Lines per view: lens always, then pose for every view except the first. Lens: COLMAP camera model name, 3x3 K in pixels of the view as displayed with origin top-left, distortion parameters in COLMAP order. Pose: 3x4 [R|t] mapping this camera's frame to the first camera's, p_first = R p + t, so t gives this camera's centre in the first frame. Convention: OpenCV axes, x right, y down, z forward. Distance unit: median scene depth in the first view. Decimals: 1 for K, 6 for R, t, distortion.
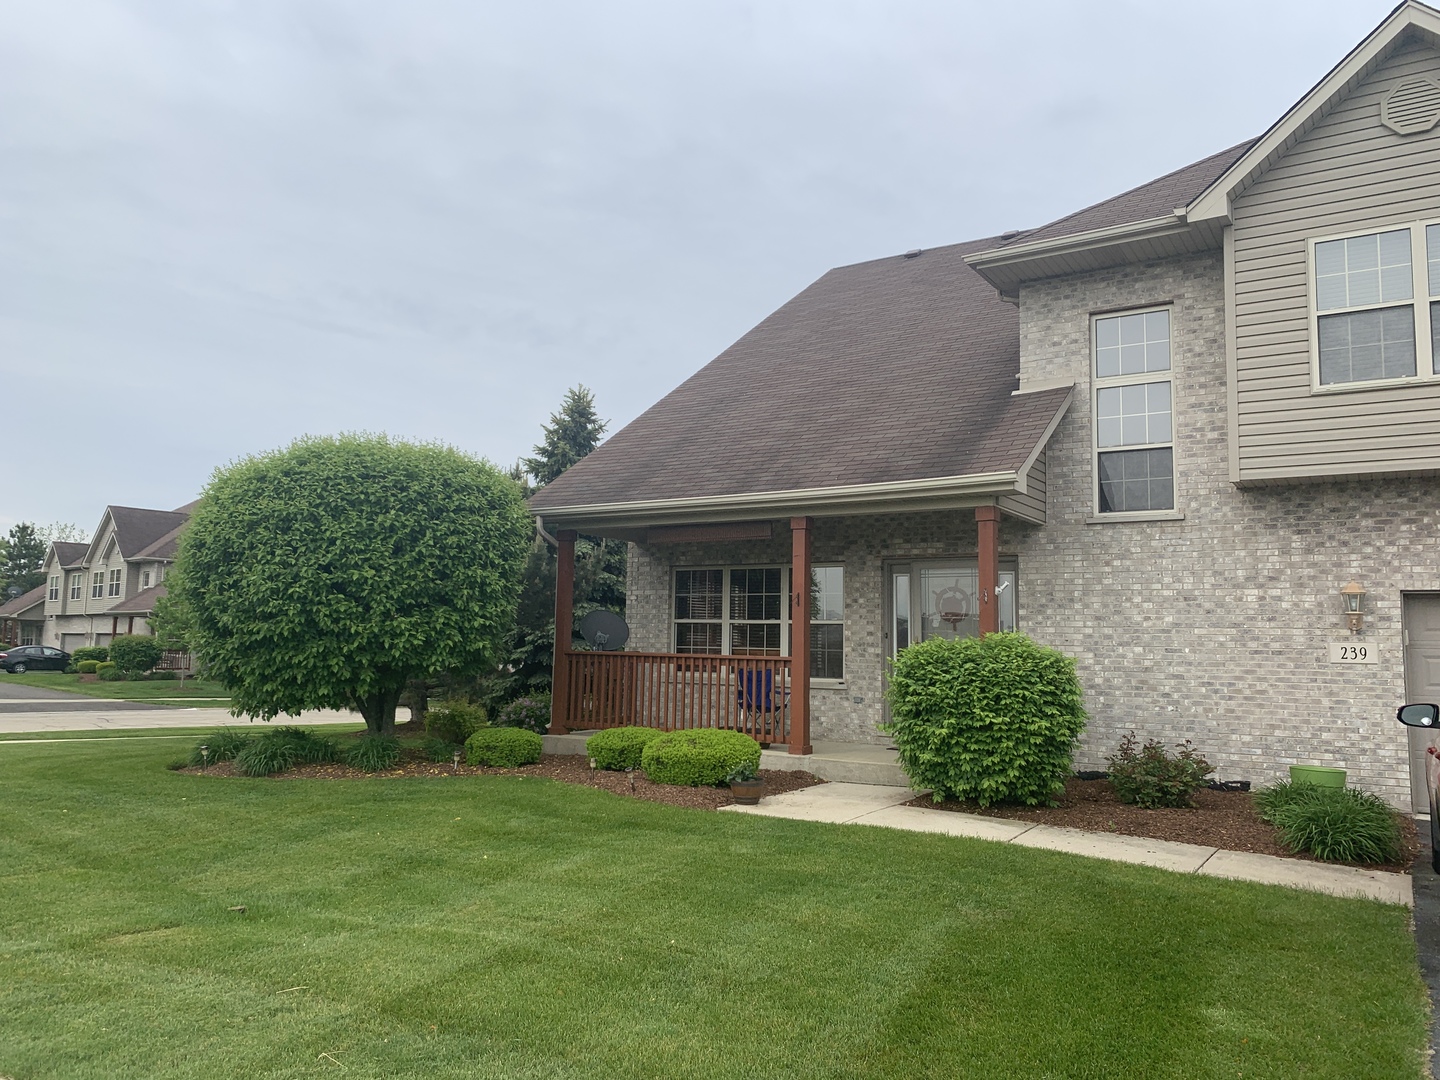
lens RADIAL K [[1127.8, 0, 717.4], [0, 1127.8, 543.8], [0, 0, 1]] dist [0.051429, -0.008978]
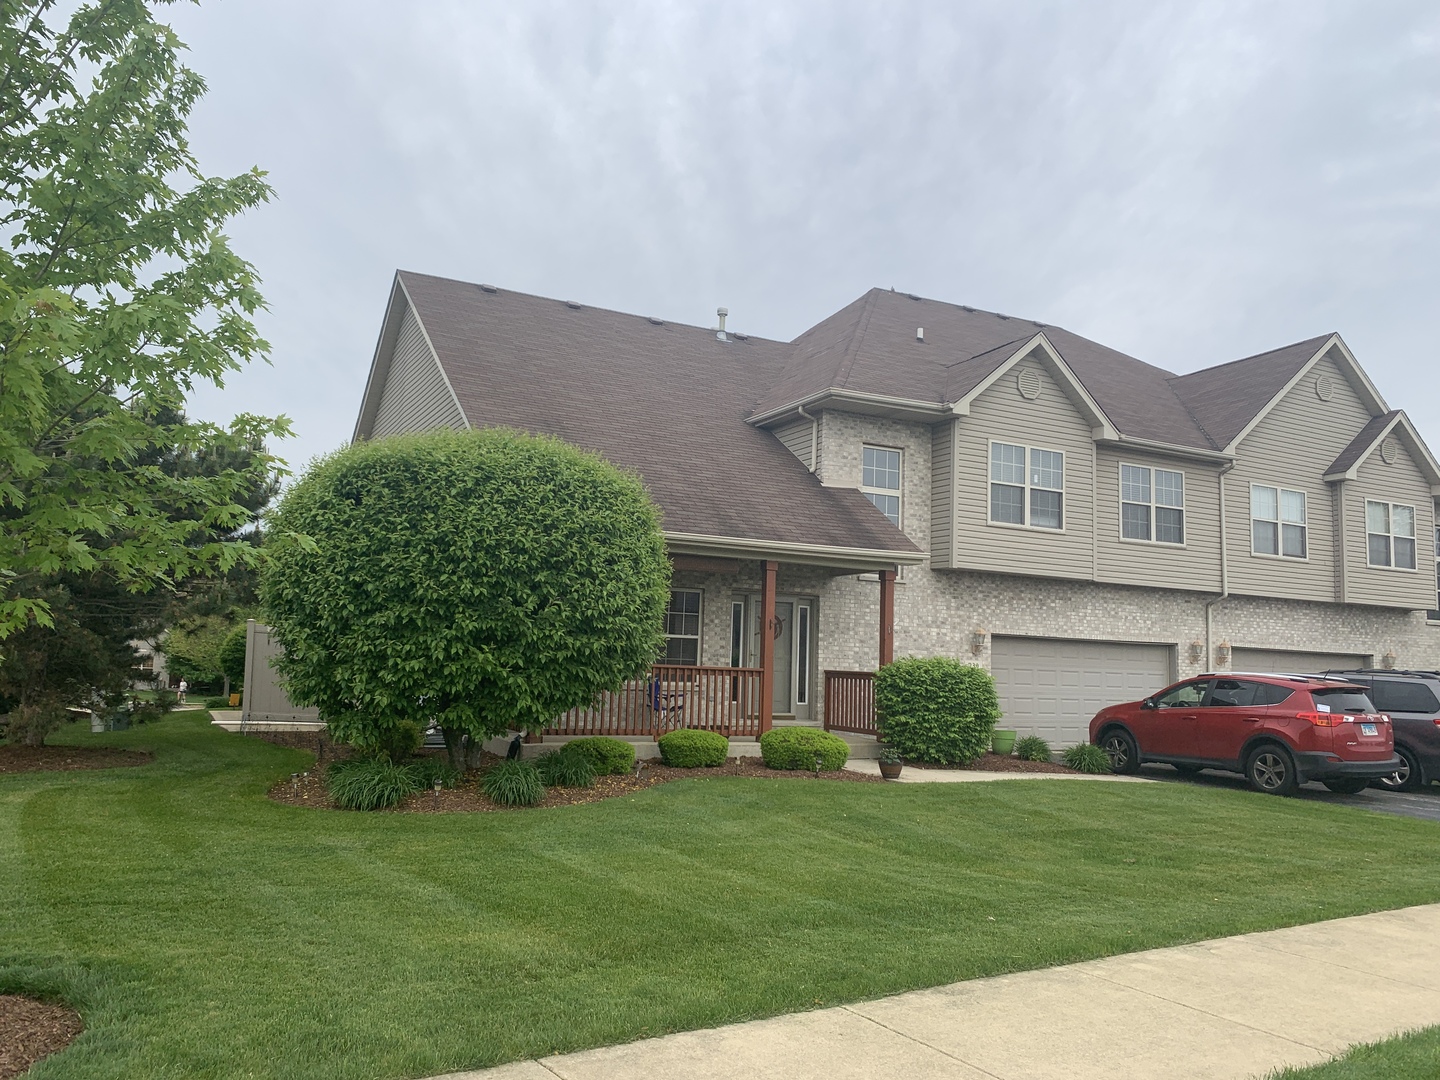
lens RADIAL K [[1127.8, 0, 716.3], [0, 1127.8, 537.7], [0, 0, 1]] dist [0.051429, -0.008978]
pose [[0.508514, 0.090266, 0.856309, -1.131551], [-0.111893, 0.992985, -0.038226, 0.005764], [-0.853752, -0.076377, 0.515047, 0.394998]]
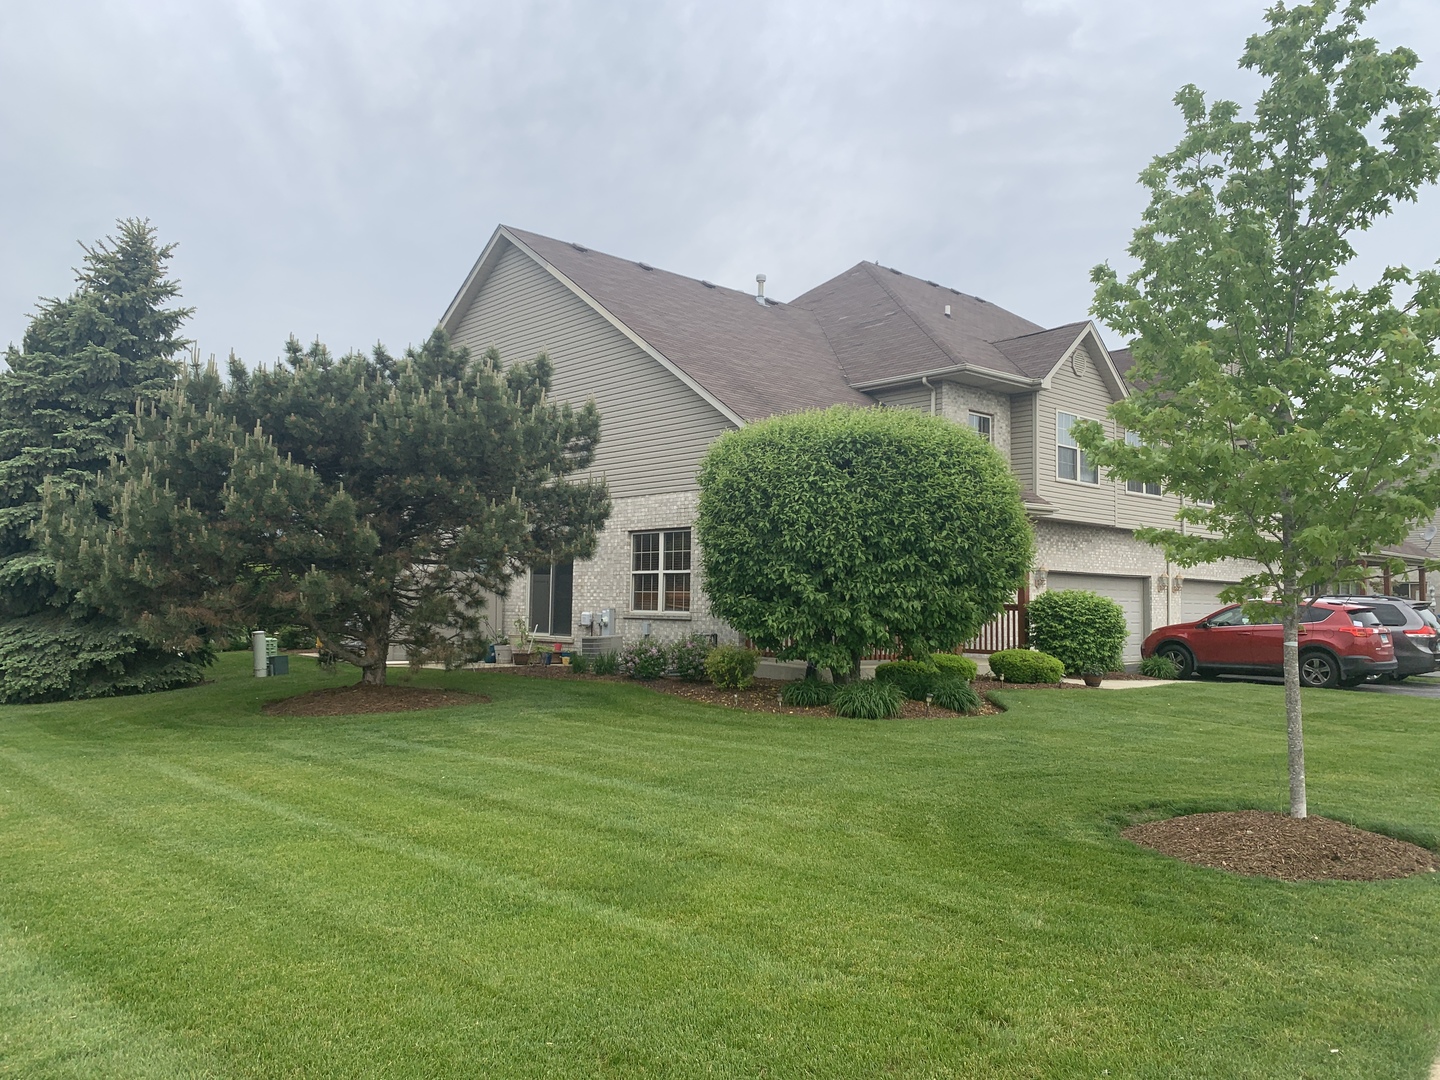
lens RADIAL K [[1127.8, 0, 717.6], [0, 1127.8, 536.4], [0, 0, 1]] dist [0.051429, -0.008978]
pose [[0.258866, 0.040102, 0.965080, -1.604224], [-0.109129, 0.993955, -0.012030, 0.067661], [-0.959729, -0.102204, 0.261677, 0.964524]]
